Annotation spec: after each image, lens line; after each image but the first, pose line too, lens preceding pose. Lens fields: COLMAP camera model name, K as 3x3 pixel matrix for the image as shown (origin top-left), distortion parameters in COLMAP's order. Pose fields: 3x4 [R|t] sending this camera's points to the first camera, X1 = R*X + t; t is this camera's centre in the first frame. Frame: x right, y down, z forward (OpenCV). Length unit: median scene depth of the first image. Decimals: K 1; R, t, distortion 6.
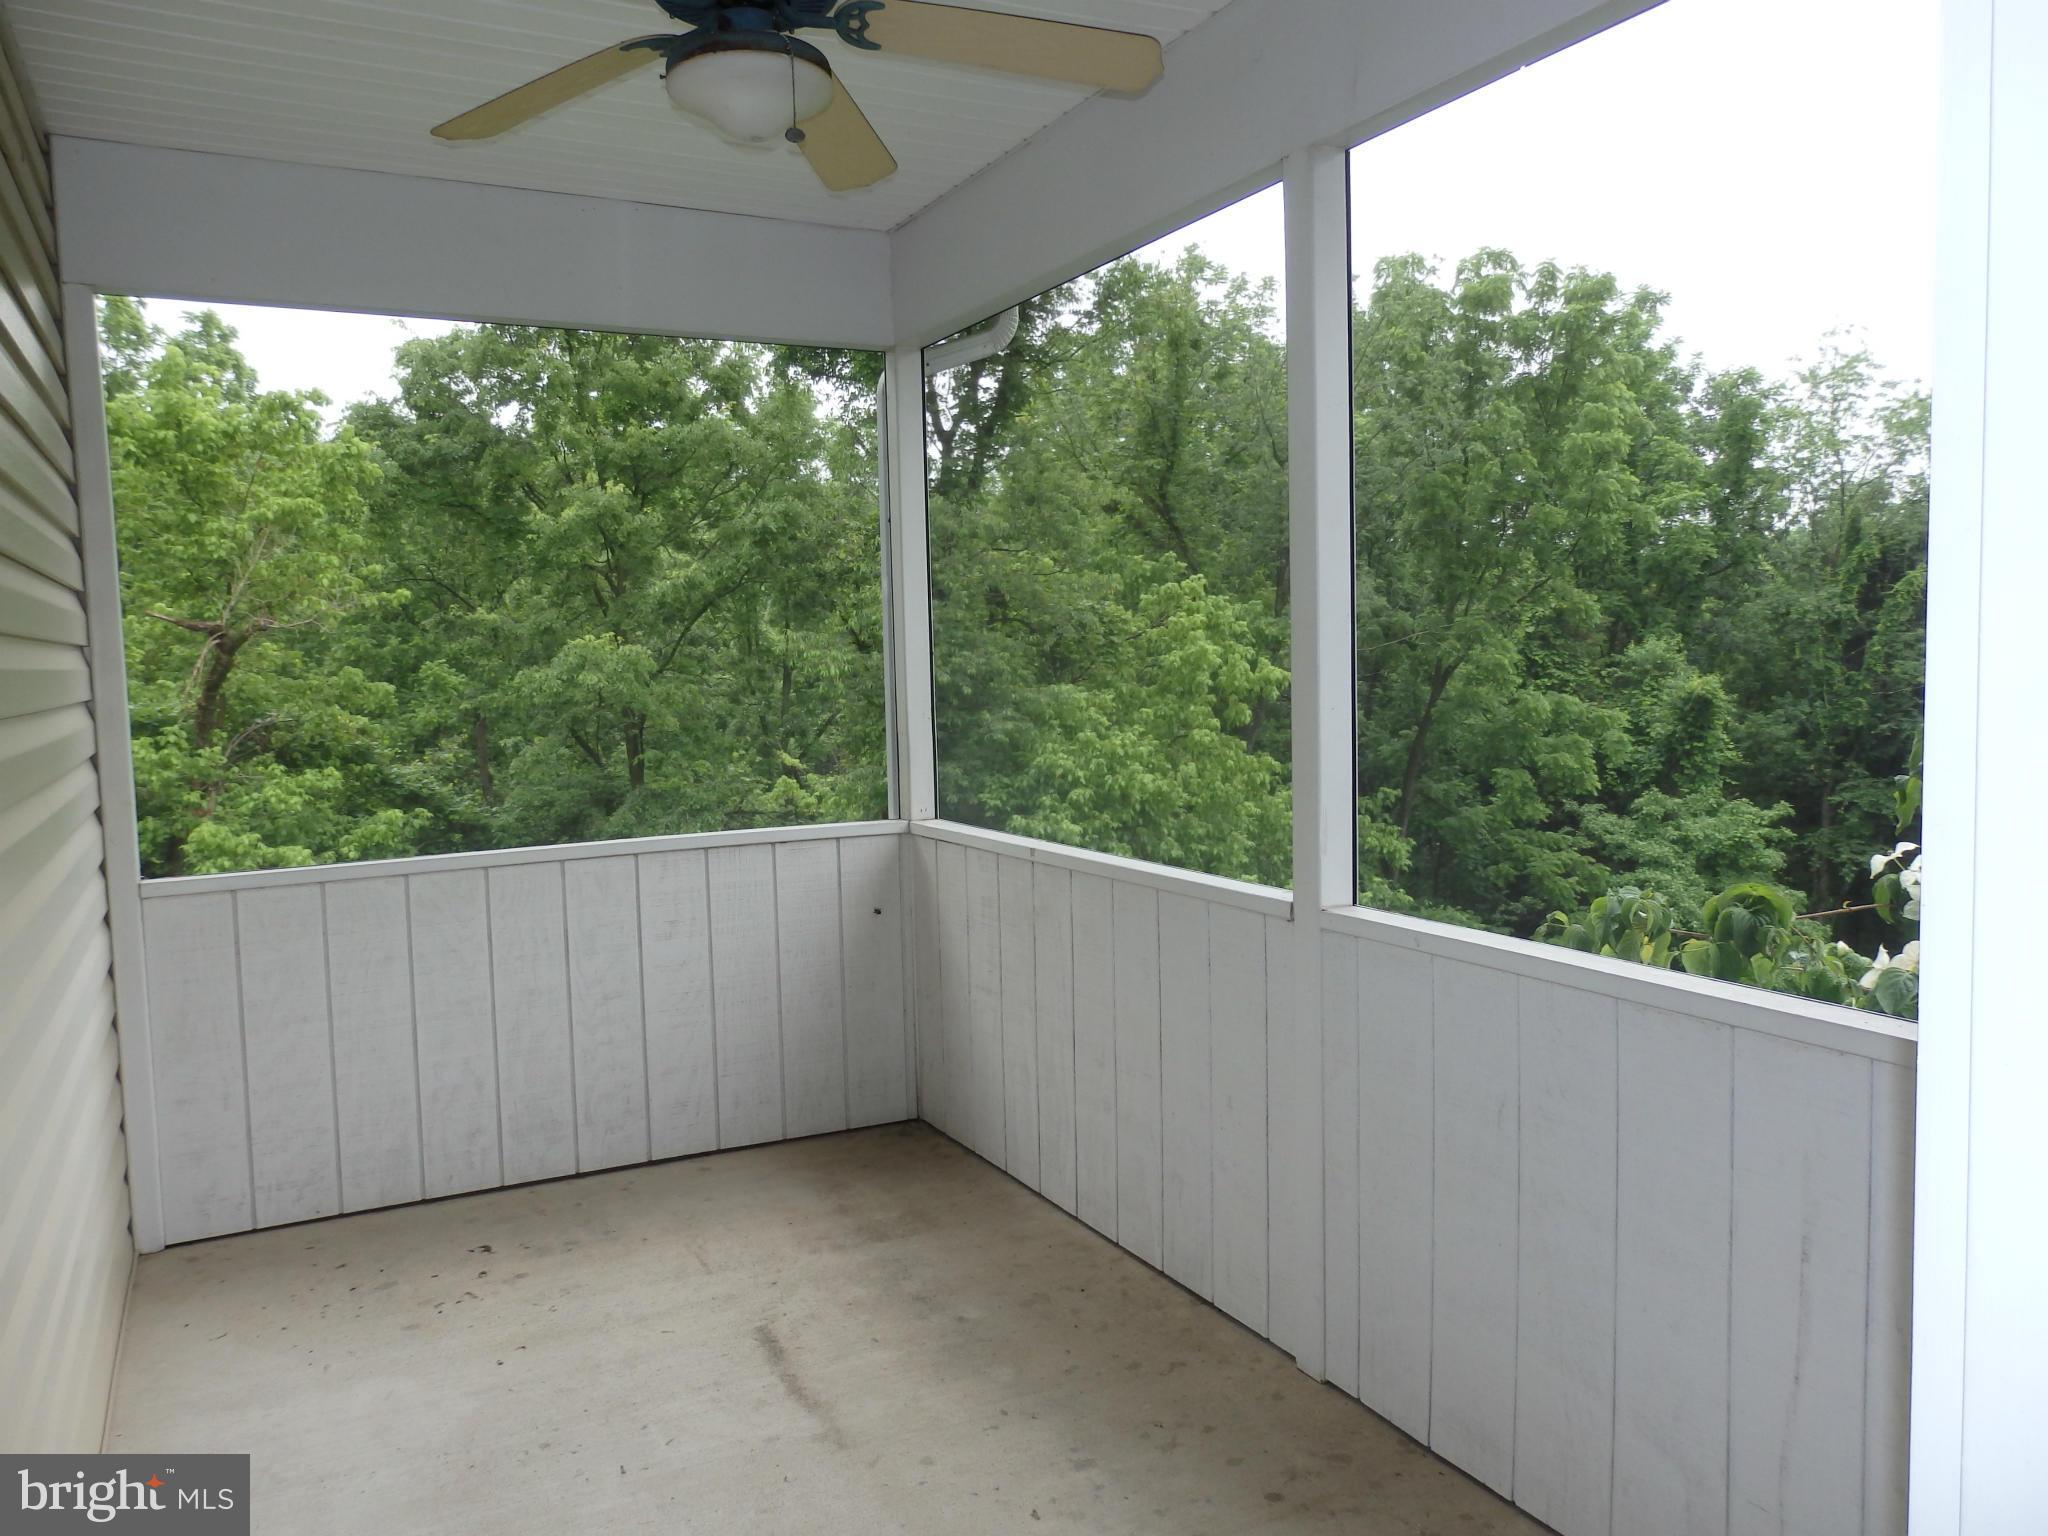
lens RADIAL K [[1524.1, 0, 1016.5], [0, 1524.1, 770.6], [0, 0, 1]] dist [0.004213, -0.001708]
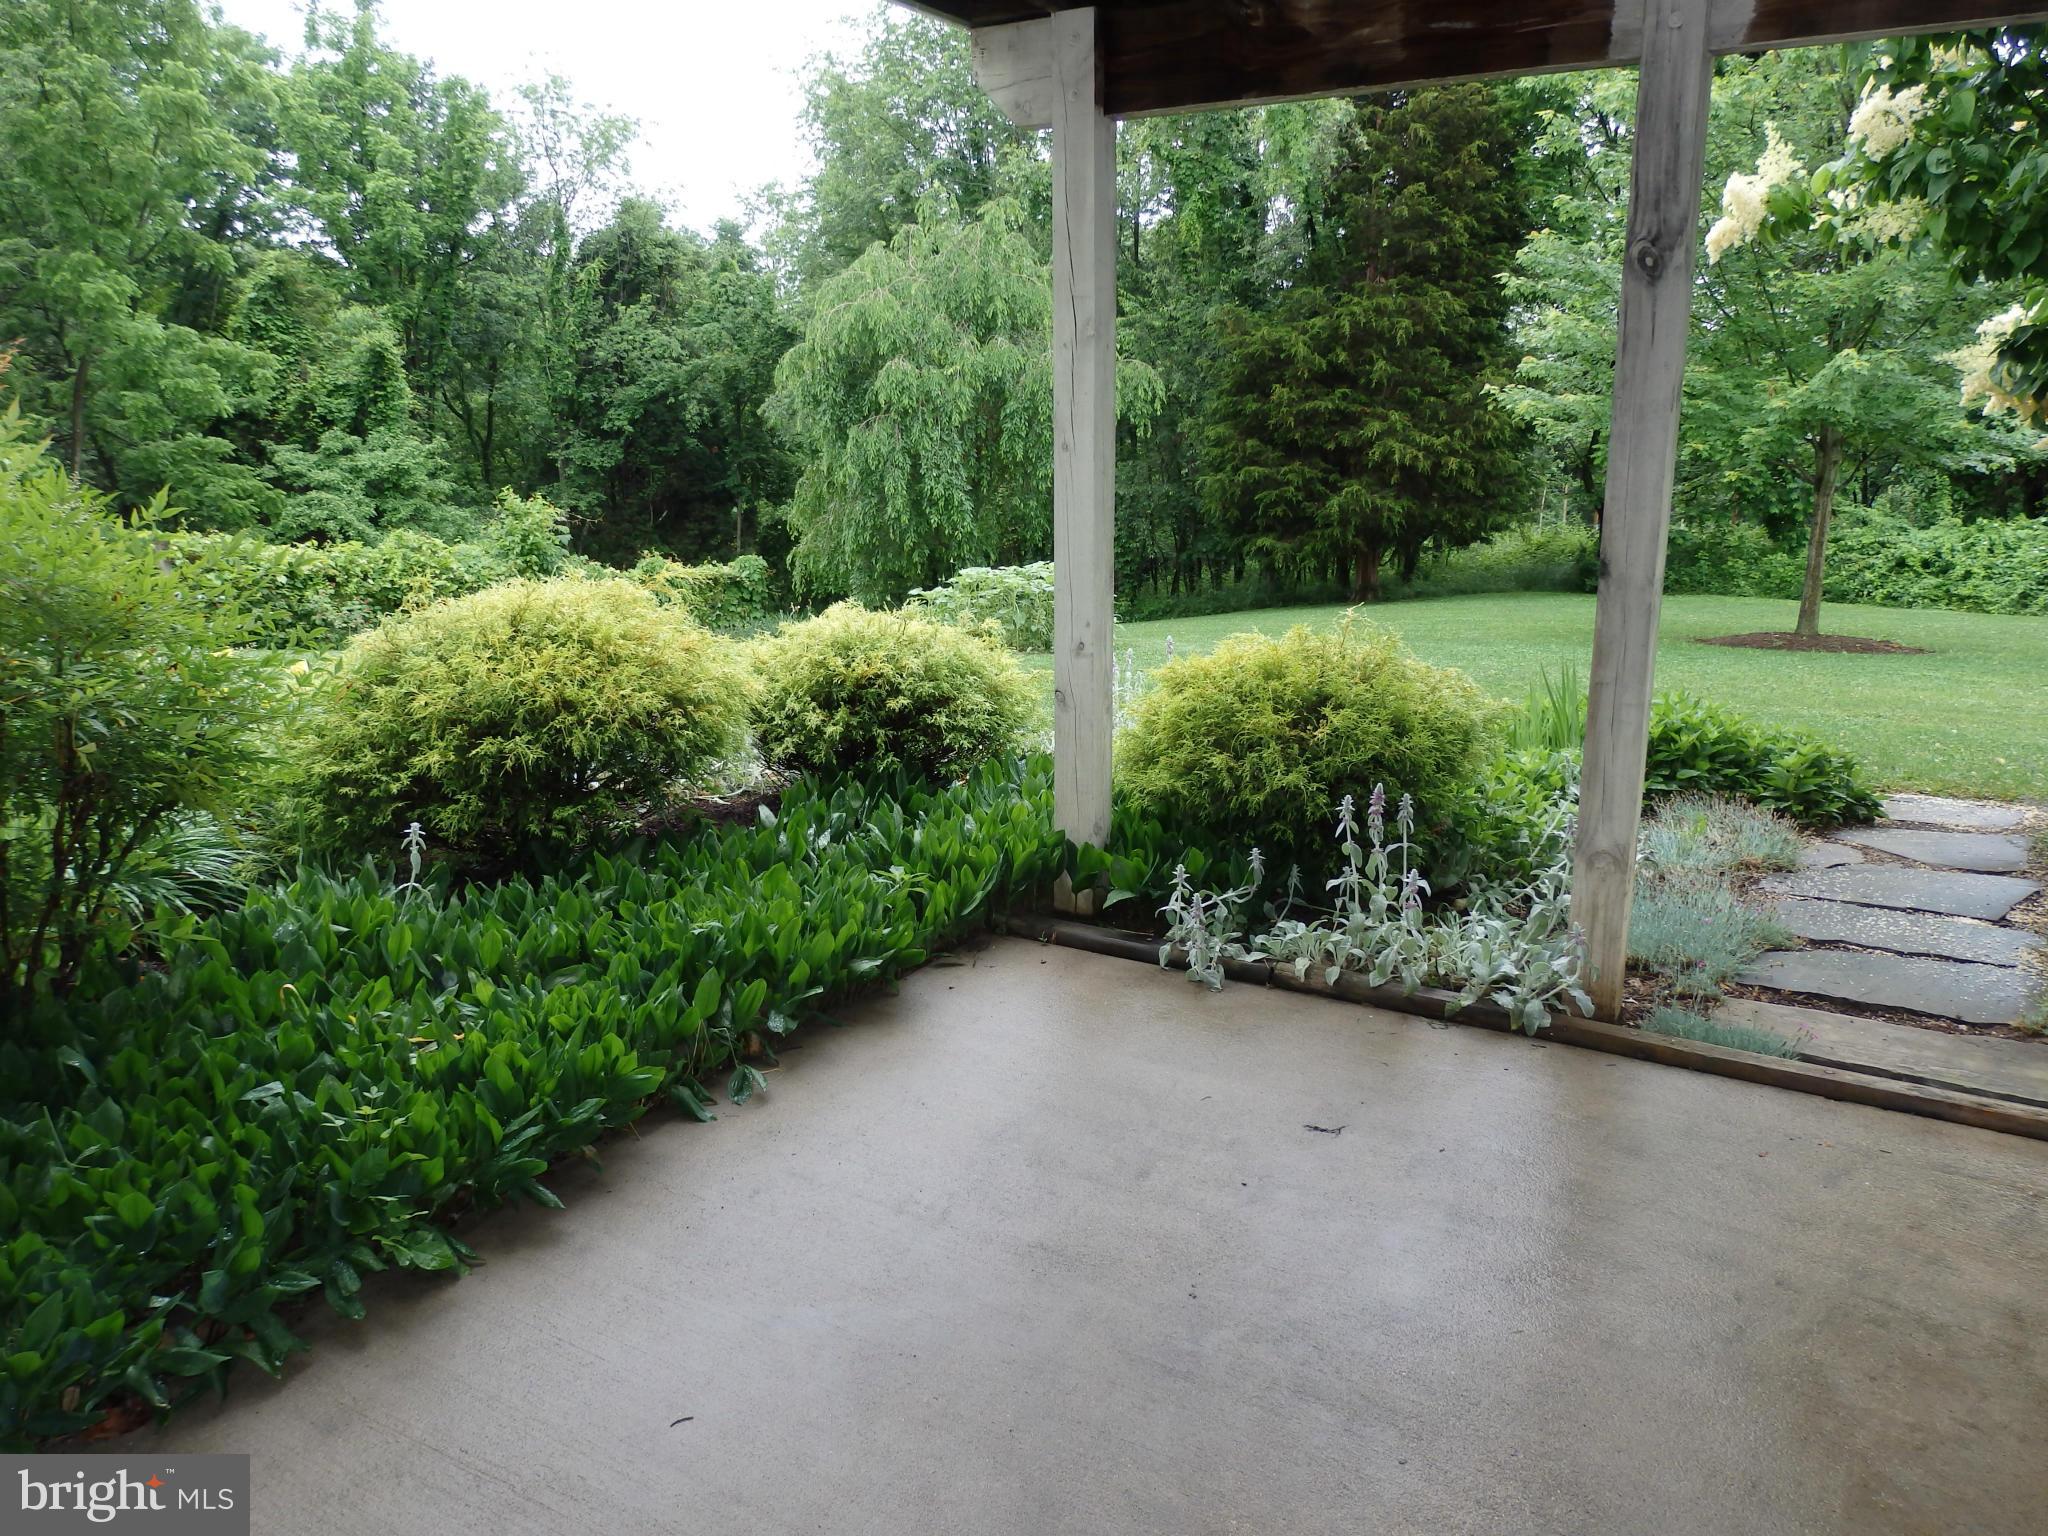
lens RADIAL K [[1524.1, 0, 1033.2], [0, 1524.1, 771.0], [0, 0, 1]] dist [0.004213, -0.001708]
pose [[0.831703, -0.112328, 0.543739, 0.196817], [0.027185, 0.986385, 0.162190, 0.097540], [-0.554555, -0.120113, 0.823433, -0.307317]]
